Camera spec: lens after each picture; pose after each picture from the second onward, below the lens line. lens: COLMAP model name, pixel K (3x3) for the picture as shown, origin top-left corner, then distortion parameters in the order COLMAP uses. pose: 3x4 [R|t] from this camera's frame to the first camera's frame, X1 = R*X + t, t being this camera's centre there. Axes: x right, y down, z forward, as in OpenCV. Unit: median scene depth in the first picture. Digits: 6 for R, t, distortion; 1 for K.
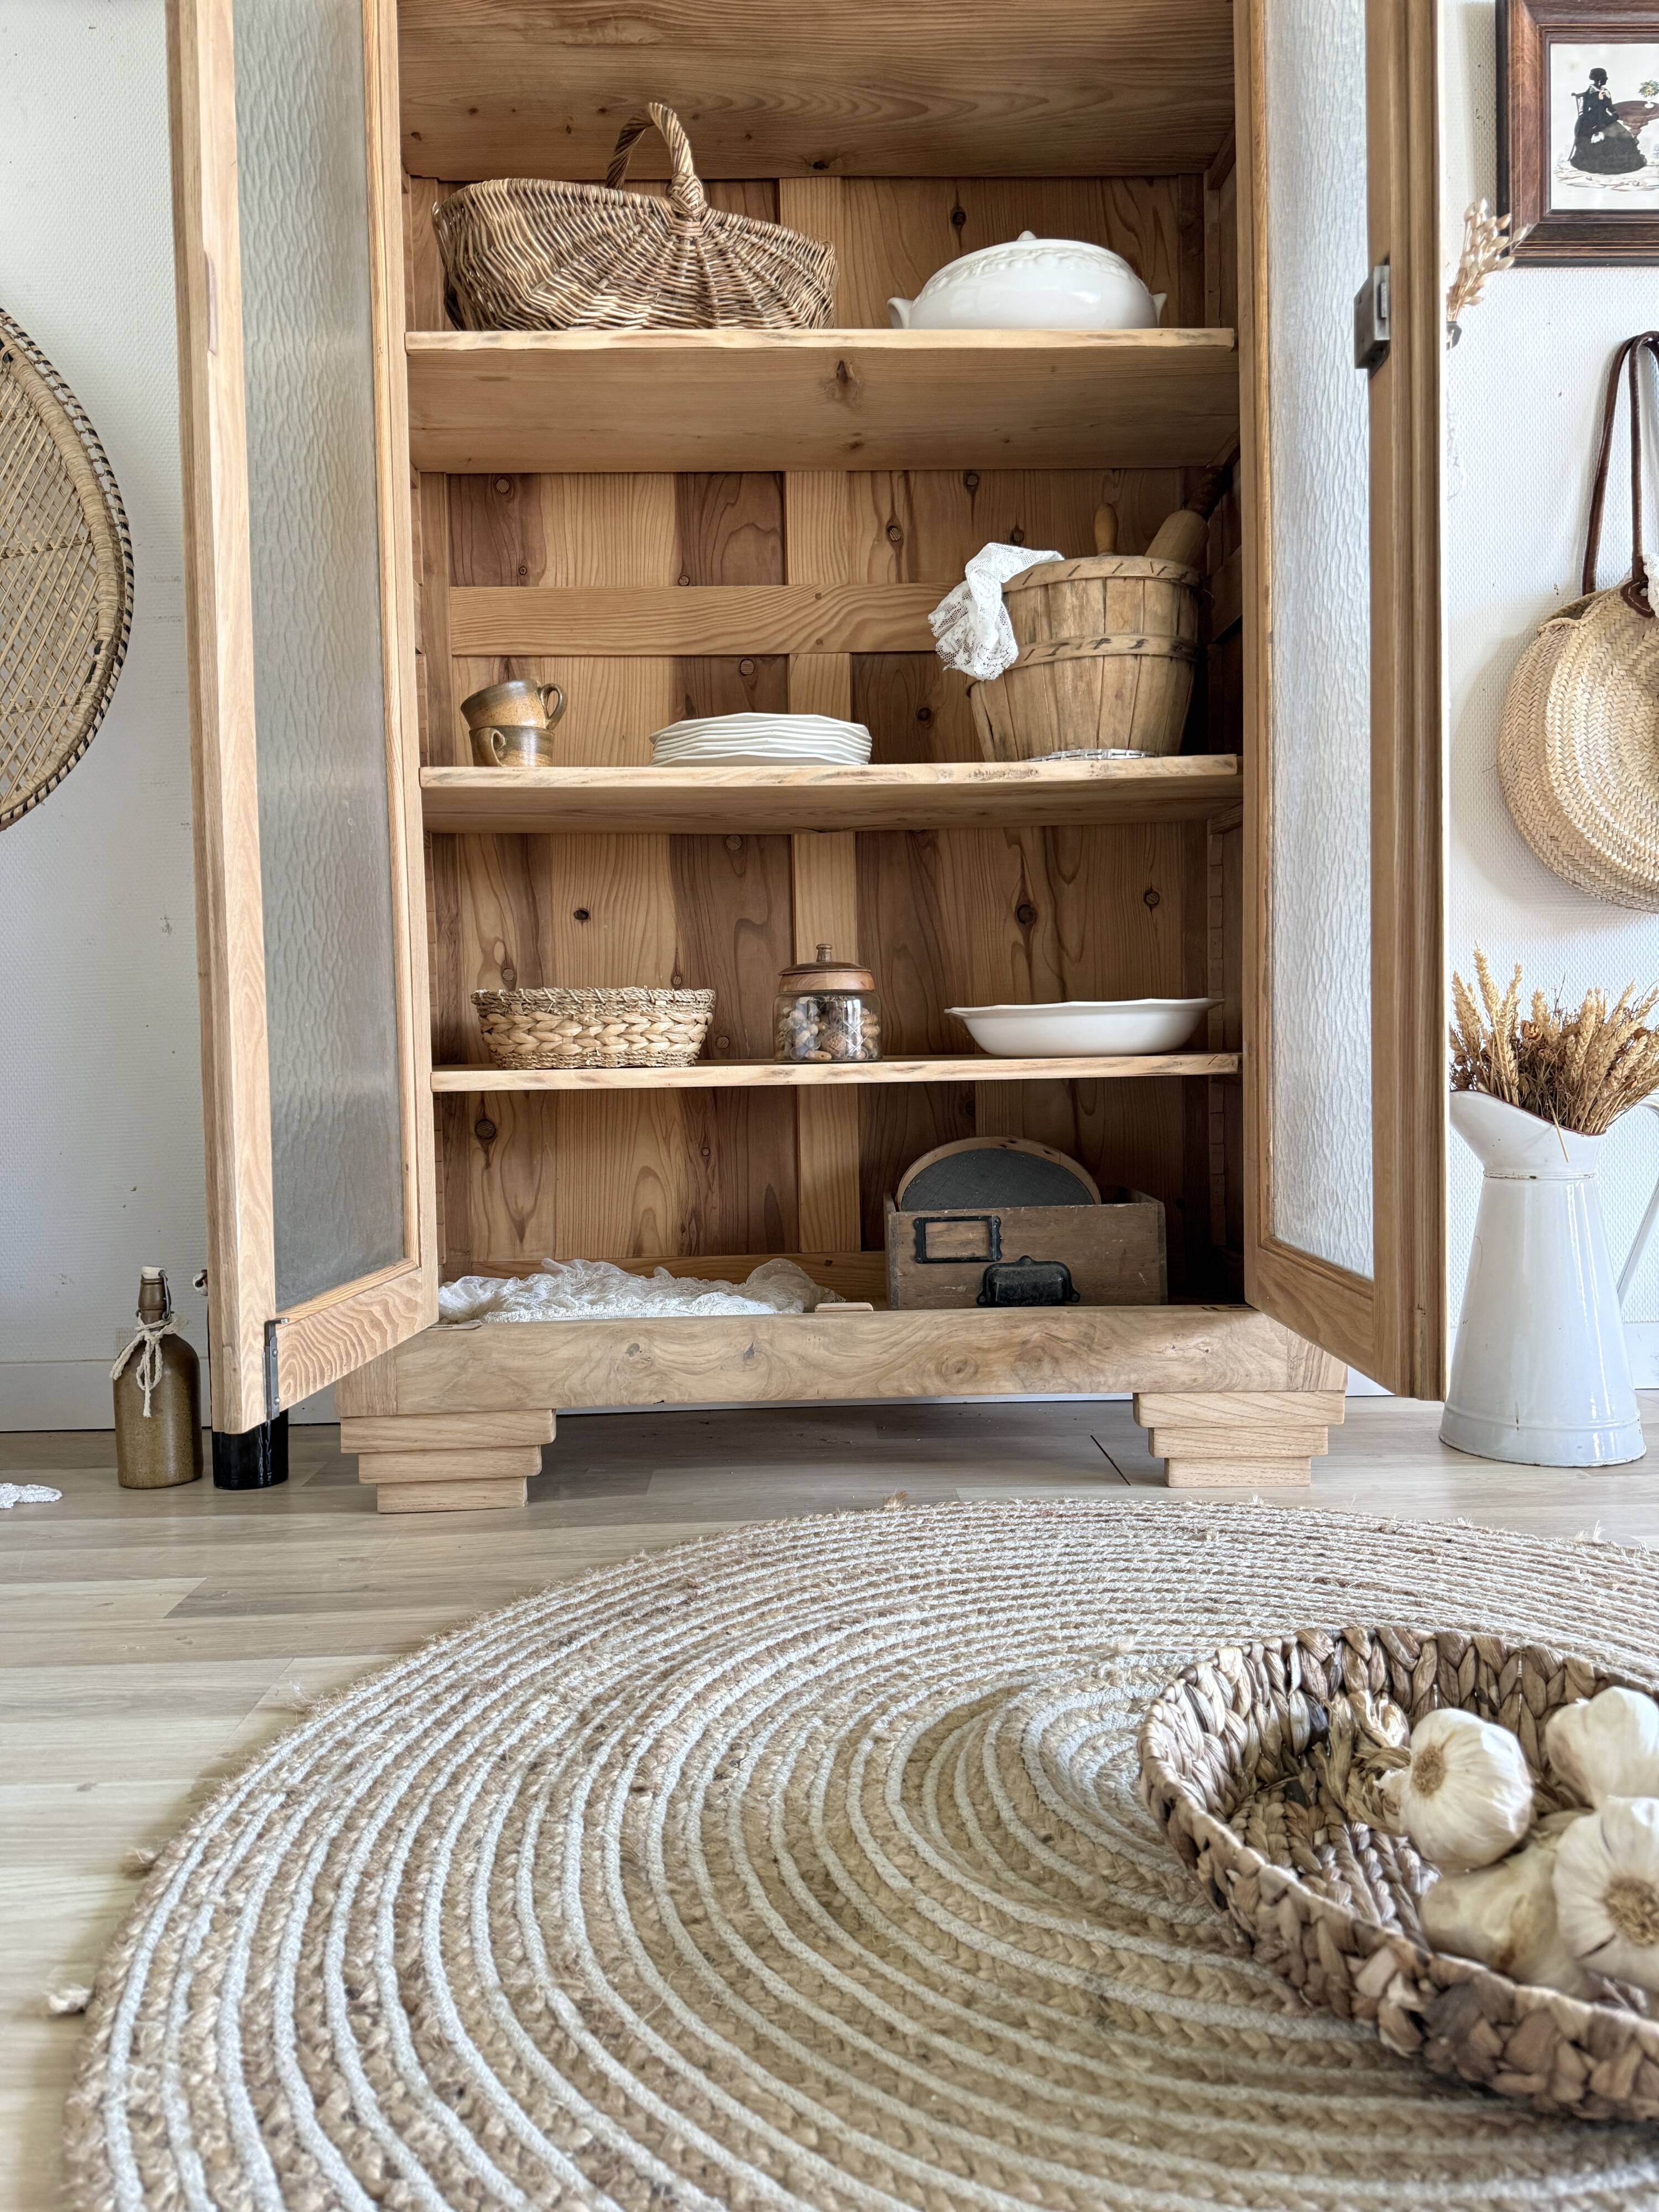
lens RADIAL K [[1555.3, 0, 834.5], [0, 1555.3, 1113.0], [0, 0, 1]] dist [0.058434, -0.078950]
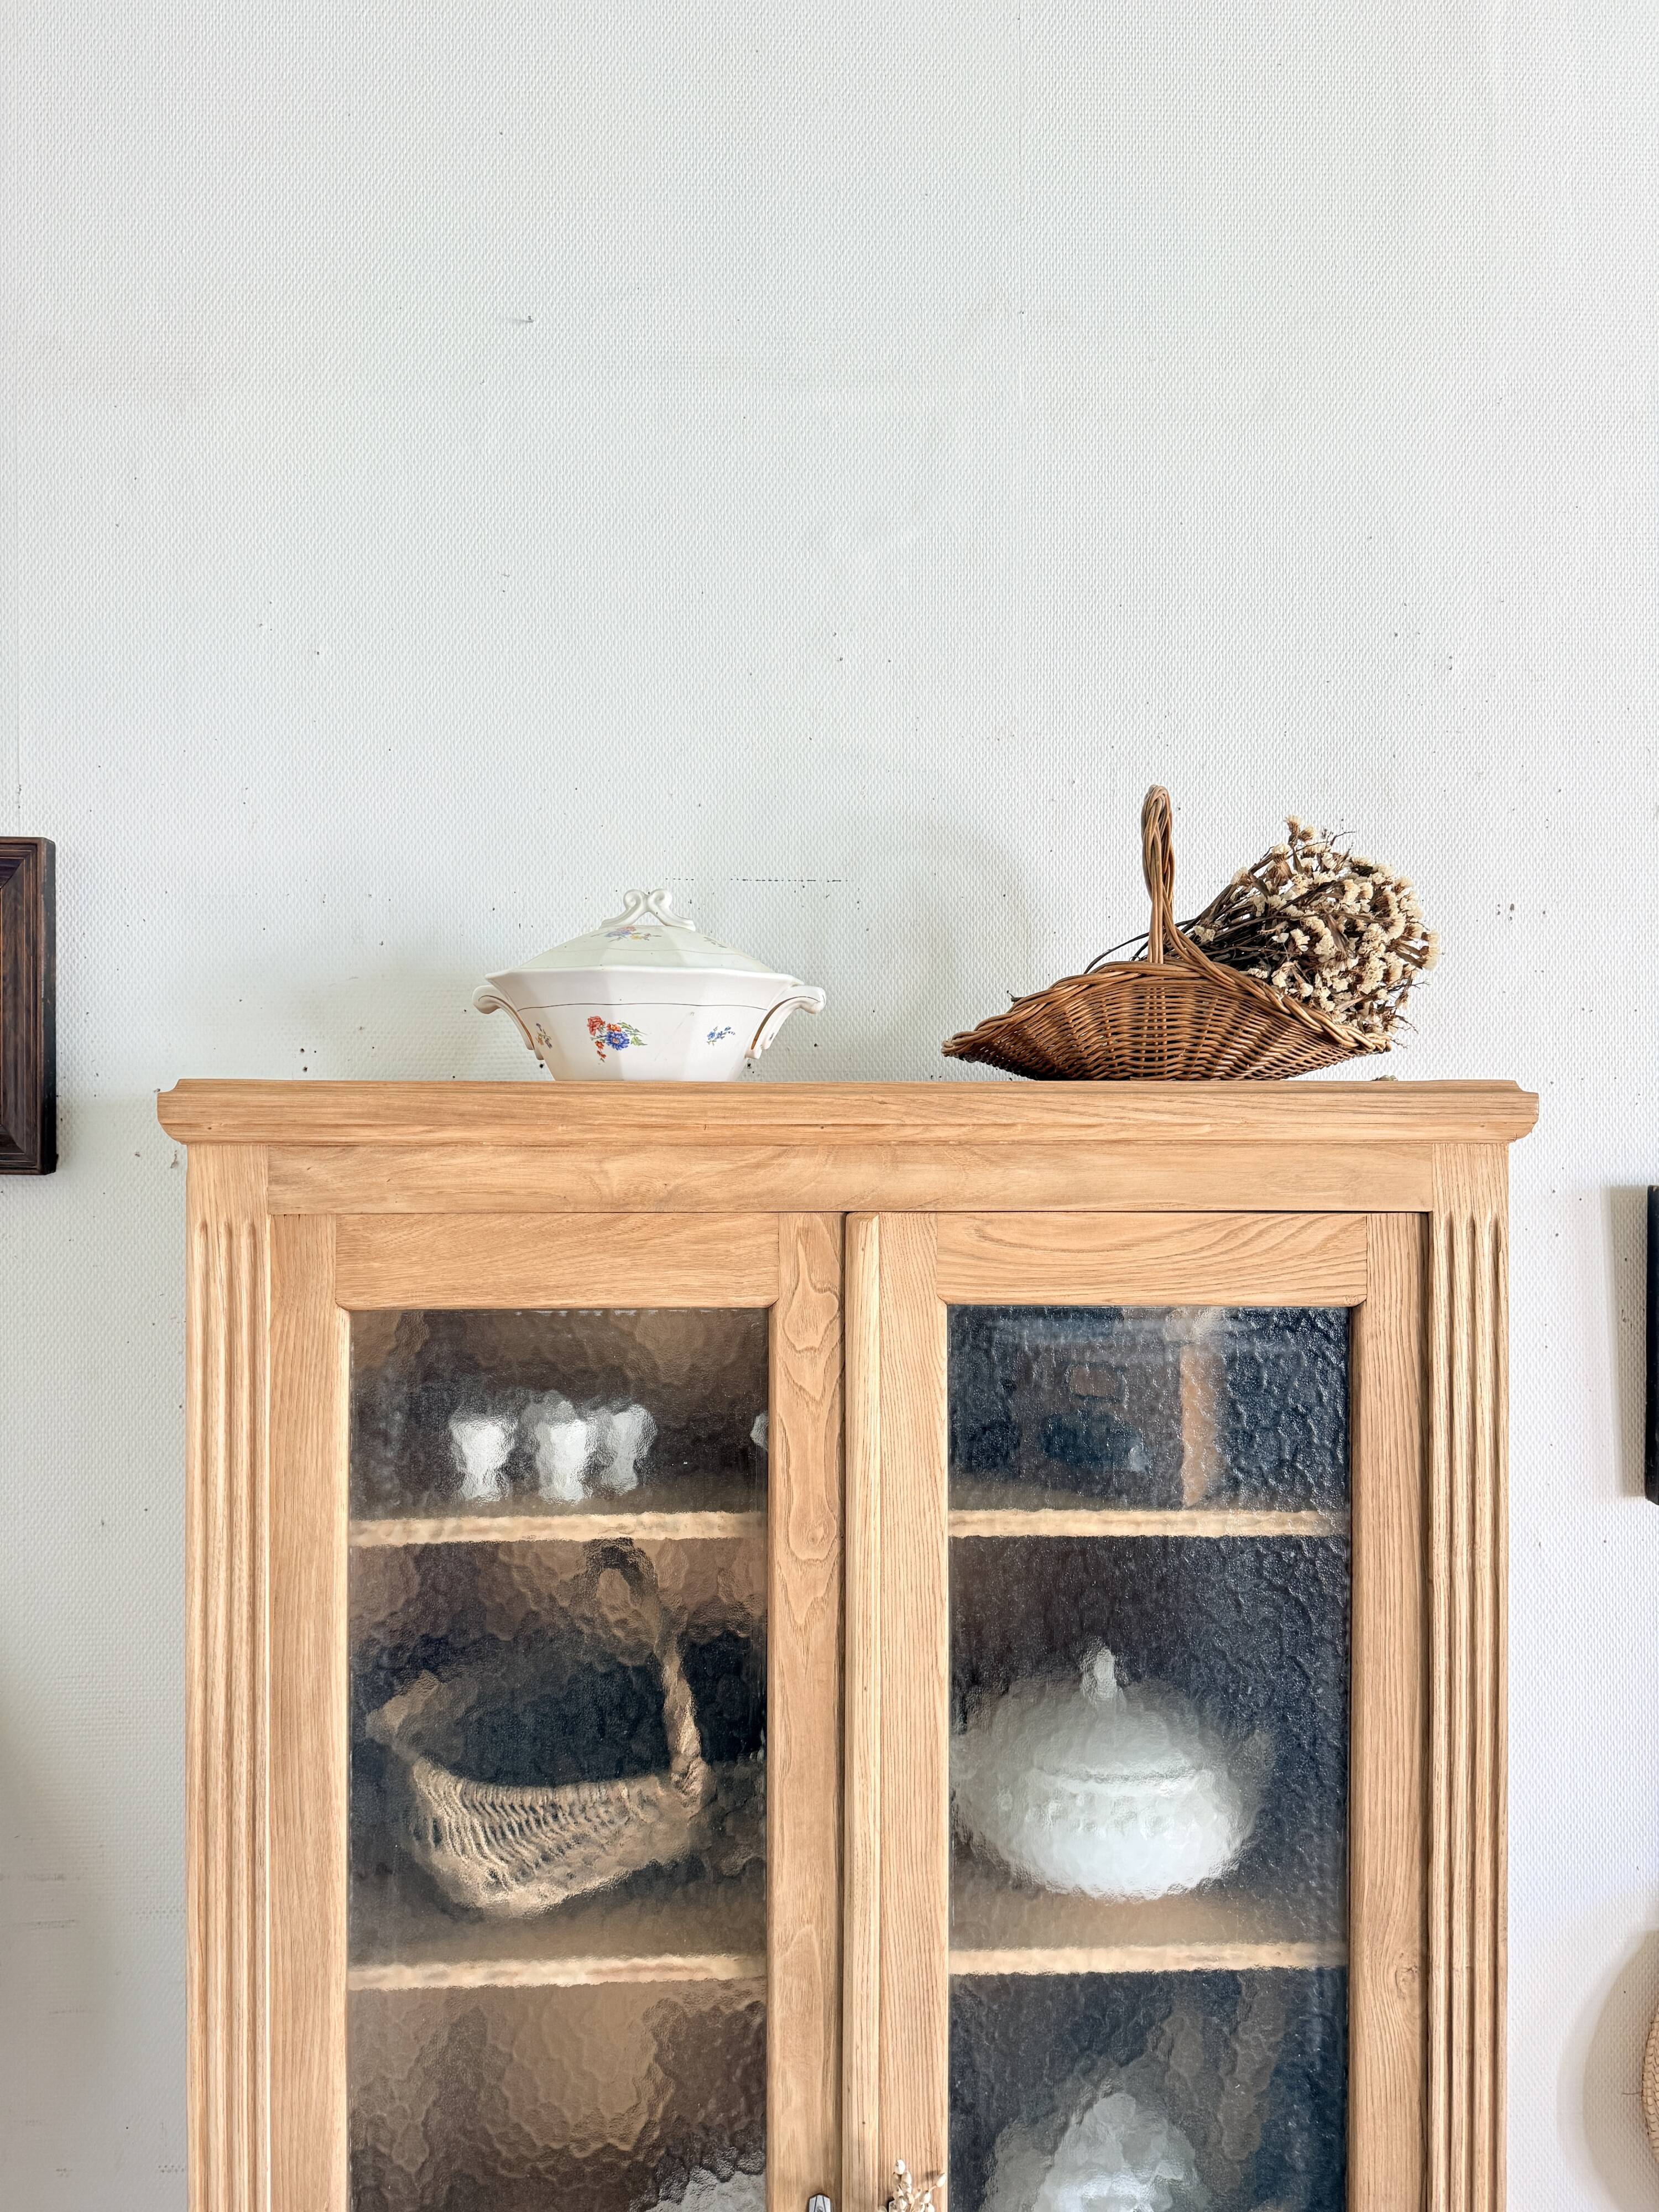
lens RADIAL K [[1564.6, 0, 832.5], [0, 1564.6, 1097.8], [0, 0, 1]] dist [0.080298, -0.102931]
pose [[0.999709, 0.021928, 0.010020, -0.035798], [-0.021524, 0.999016, -0.038779, -0.898586], [-0.010860, 0.038552, 0.999198, 0.180951]]
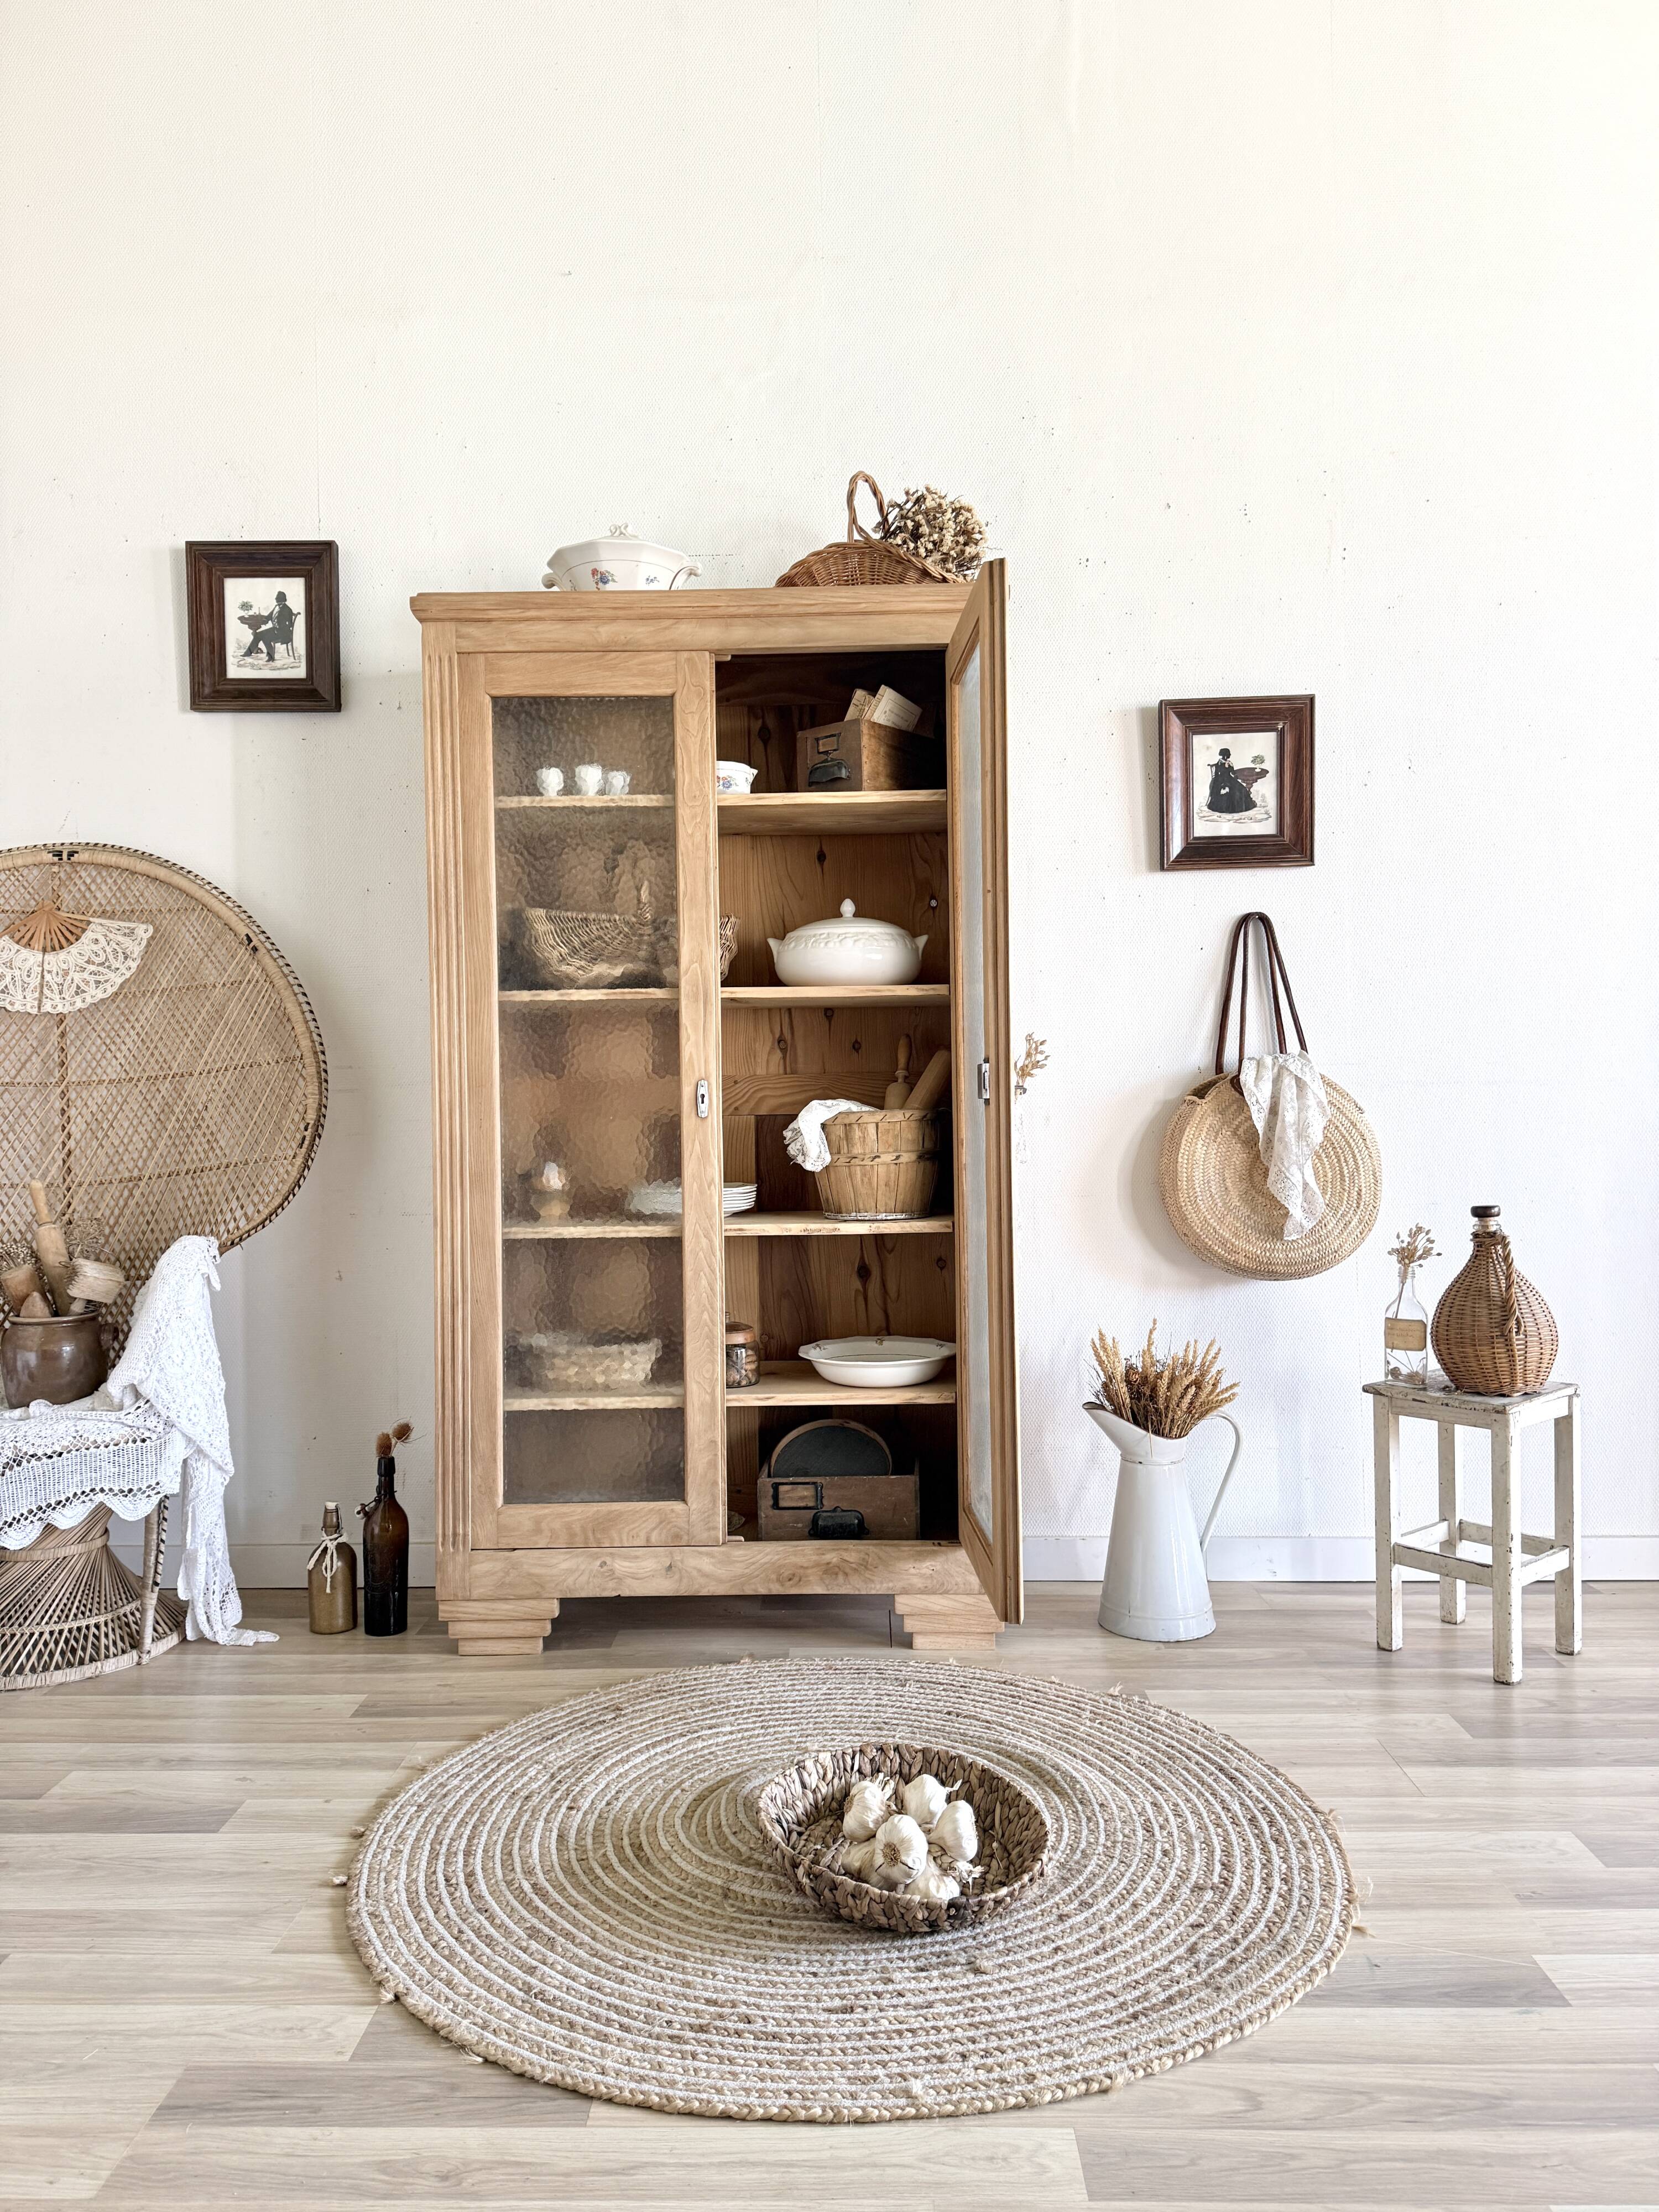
lens RADIAL K [[1555.3, 0, 832.0], [0, 1555.3, 1110.1], [0, 0, 1]] dist [0.058434, -0.078950]
pose [[0.998630, 0.005893, -0.052001, 0.214835], [-0.007903, 0.999226, -0.038531, -0.291029], [0.051734, 0.038889, 0.997903, -0.757906]]
